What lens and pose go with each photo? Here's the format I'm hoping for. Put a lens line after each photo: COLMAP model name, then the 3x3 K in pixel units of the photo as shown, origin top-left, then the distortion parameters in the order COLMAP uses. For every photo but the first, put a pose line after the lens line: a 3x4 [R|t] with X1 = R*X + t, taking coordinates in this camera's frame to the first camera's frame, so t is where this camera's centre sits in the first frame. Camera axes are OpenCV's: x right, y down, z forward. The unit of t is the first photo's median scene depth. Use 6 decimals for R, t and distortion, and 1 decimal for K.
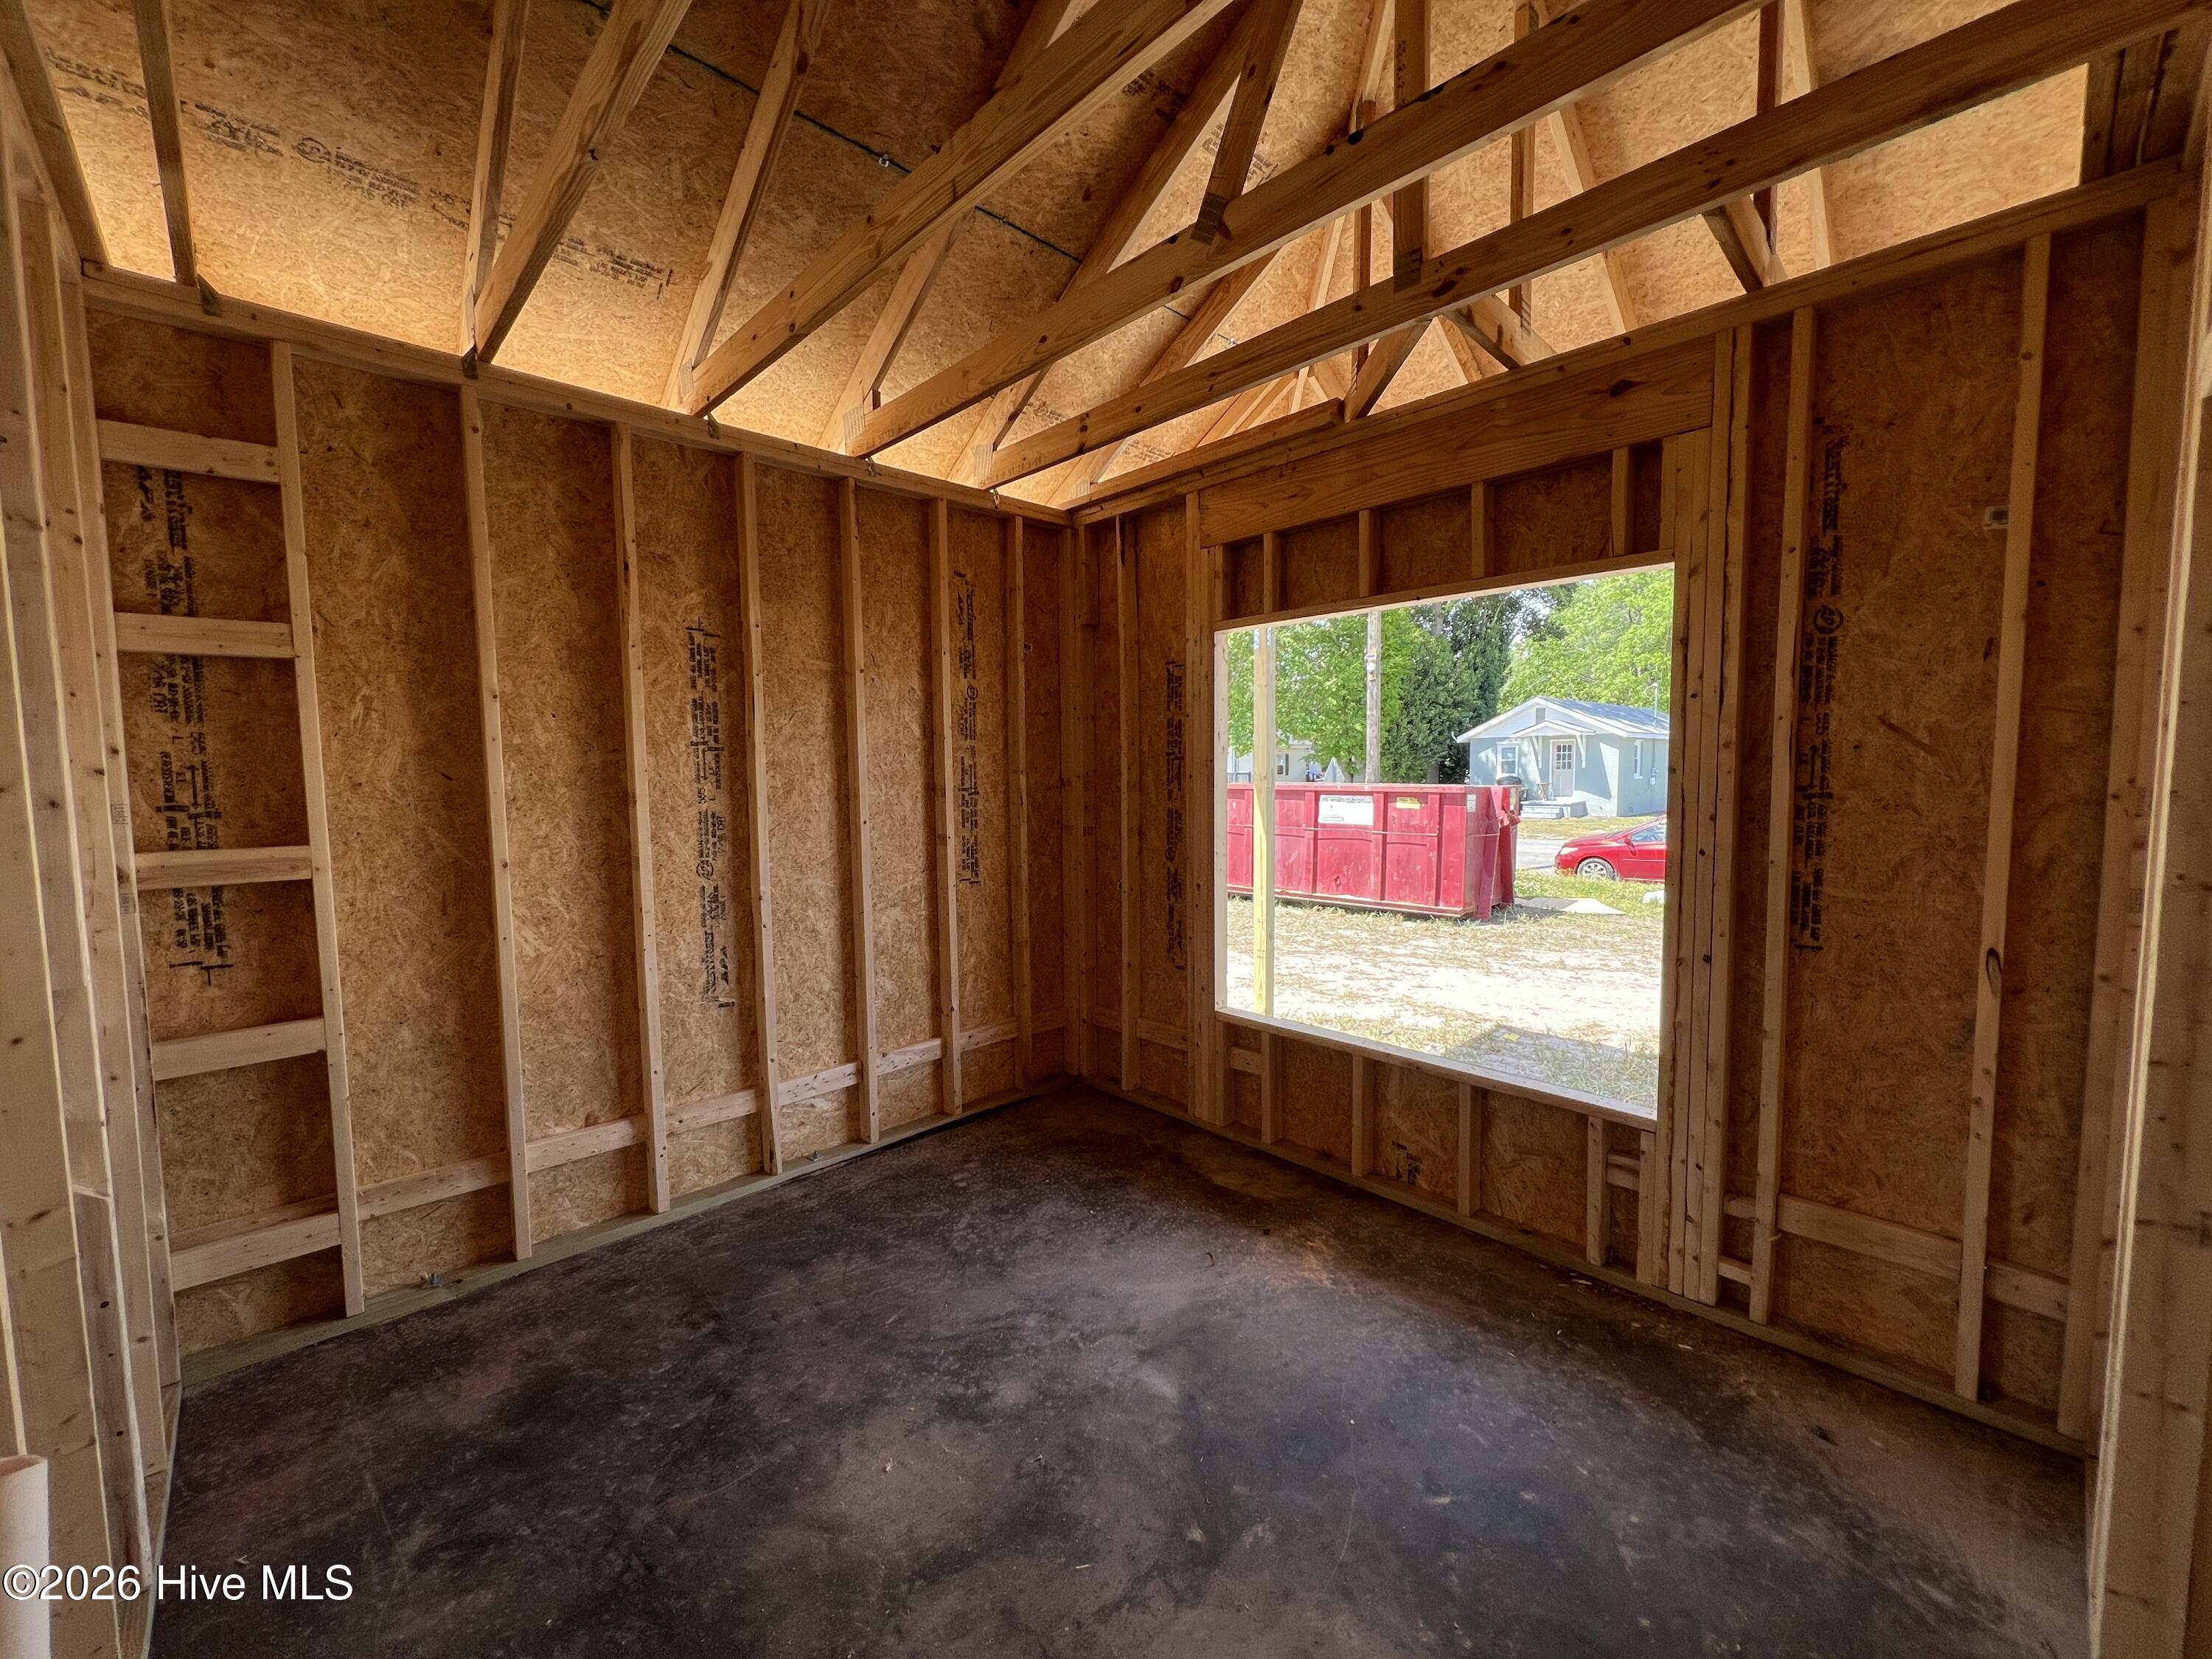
lens RADIAL K [[878.7, 0, 1103.2], [0, 878.7, 833.1], [0, 0, 1]] dist [-0.001132, -0.000508]
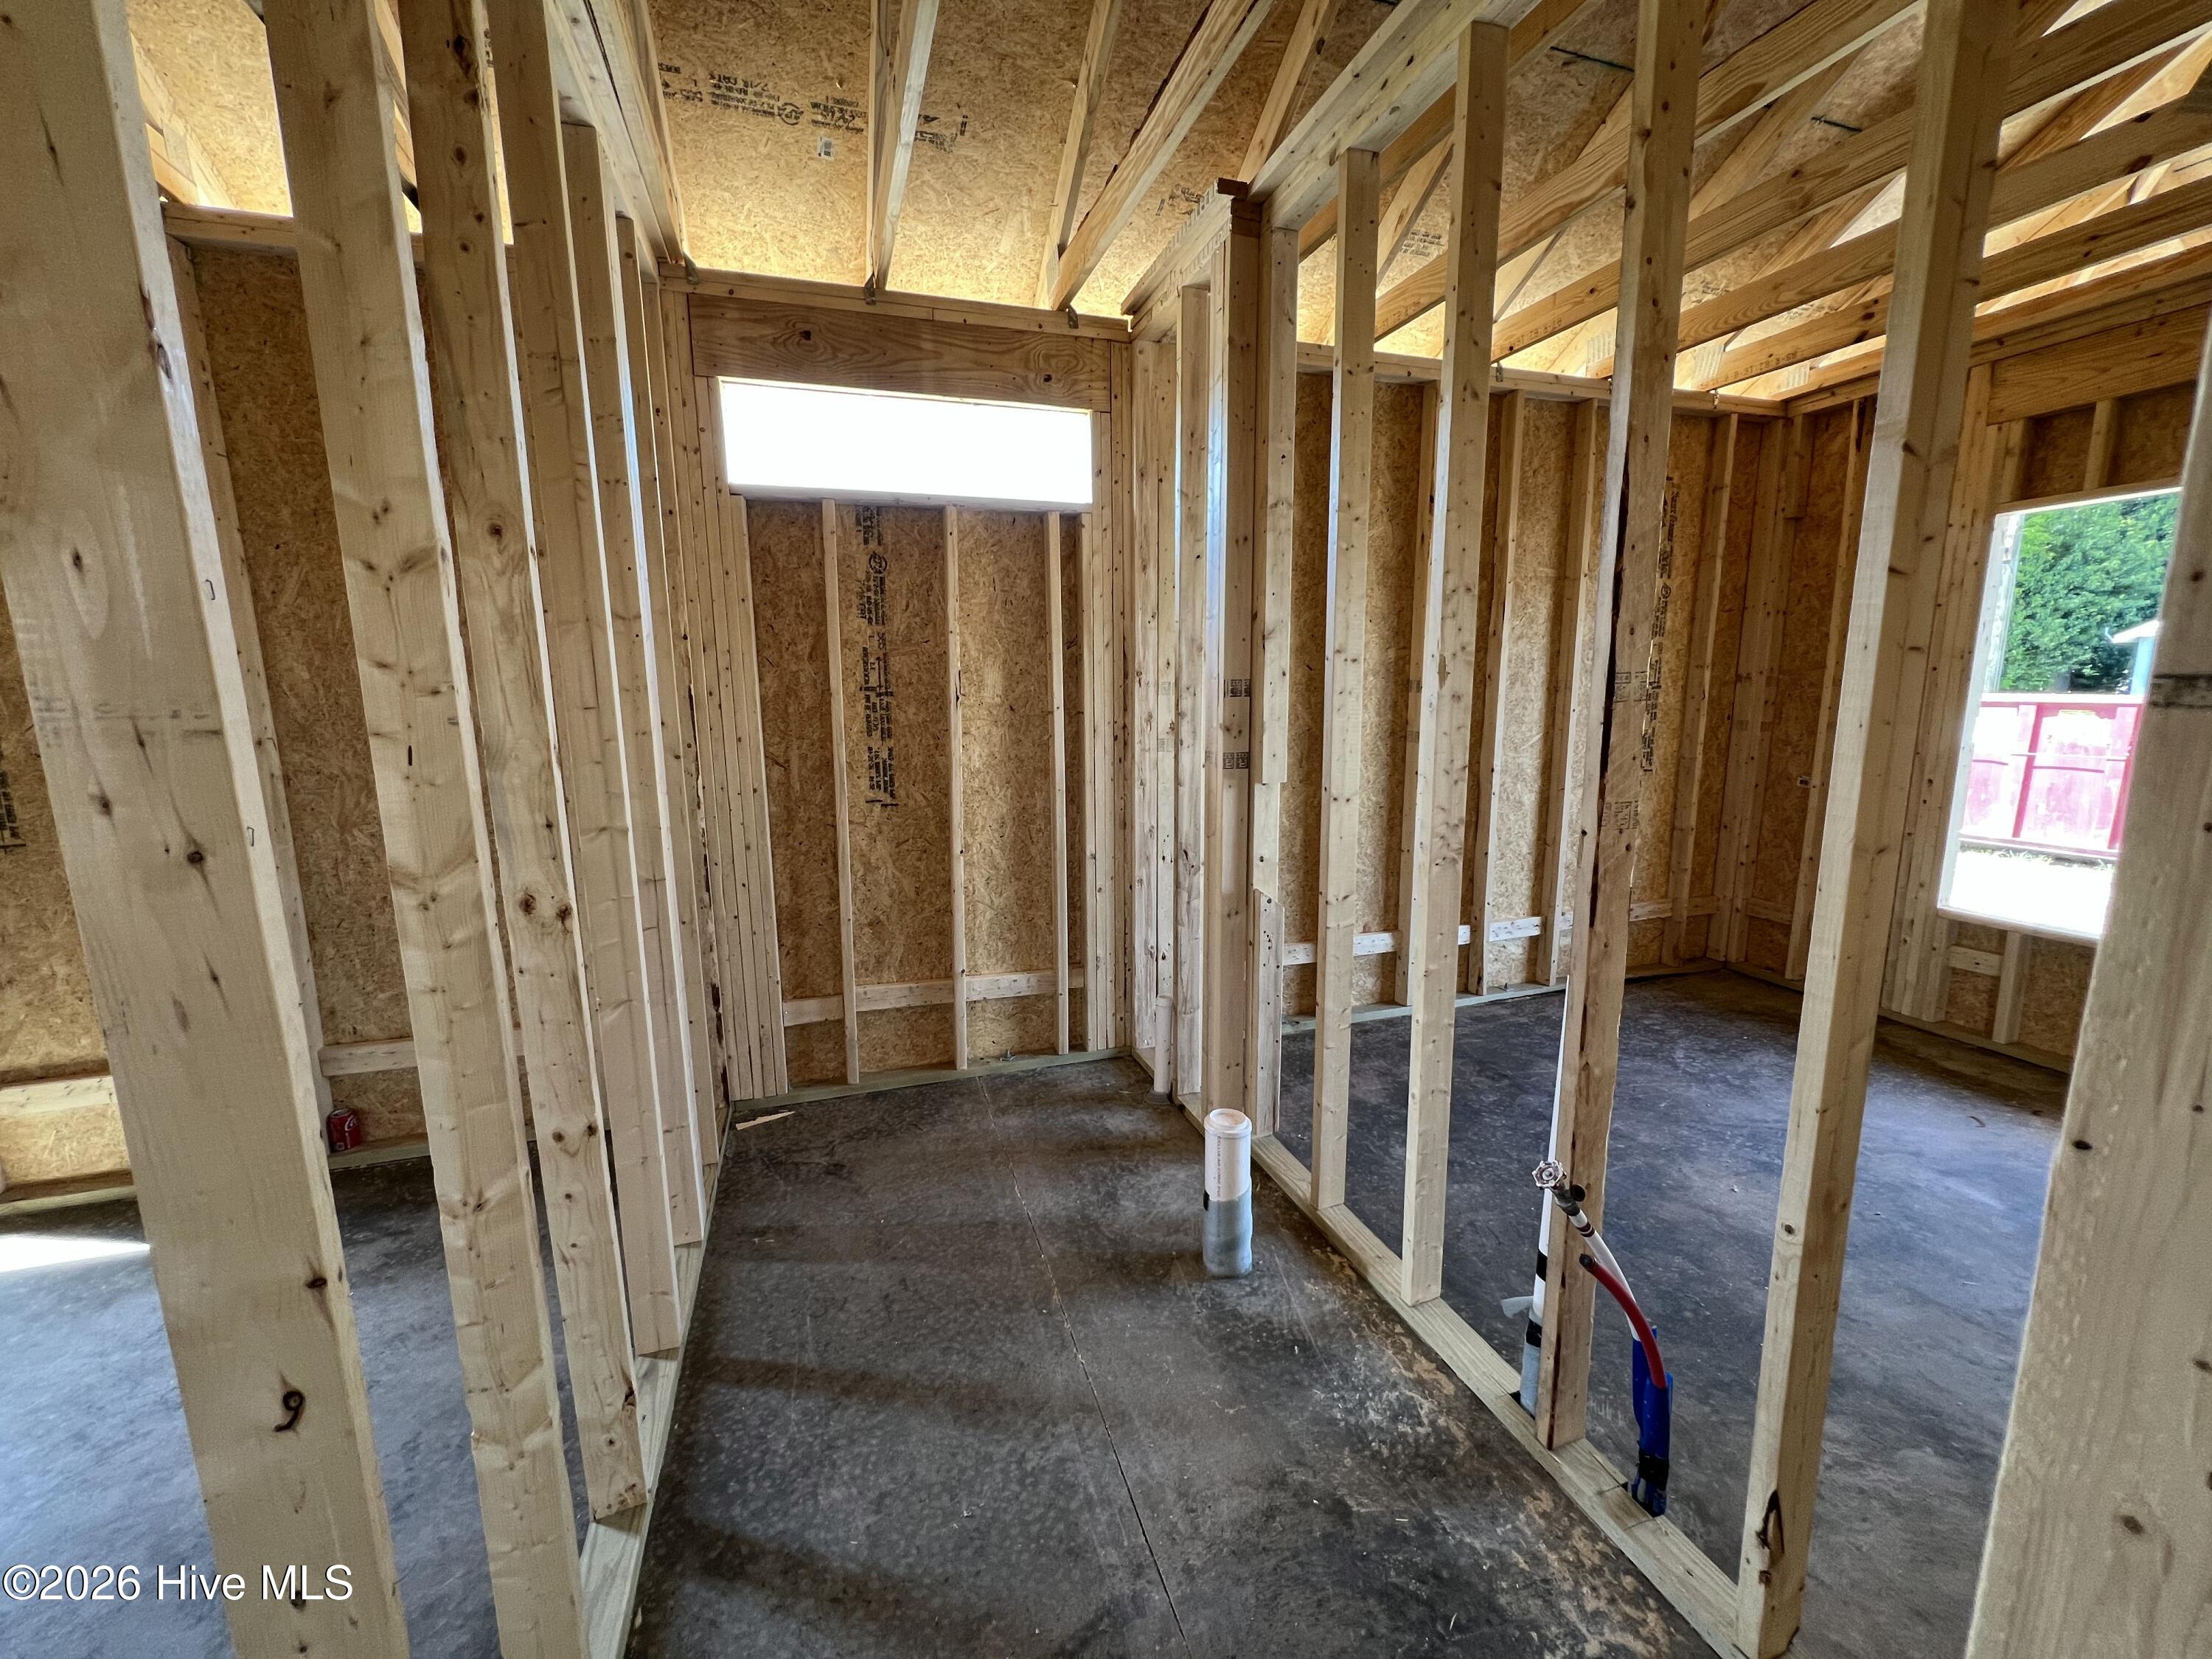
lens RADIAL K [[878.7, 0, 1103.2], [0, 878.7, 833.1], [0, 0, 1]] dist [-0.001132, -0.000508]
pose [[0.902301, 0.072254, -0.425009, -0.319815], [-0.030846, 0.994149, 0.103523, 0.046167], [0.430002, -0.080299, 0.899250, -0.302630]]
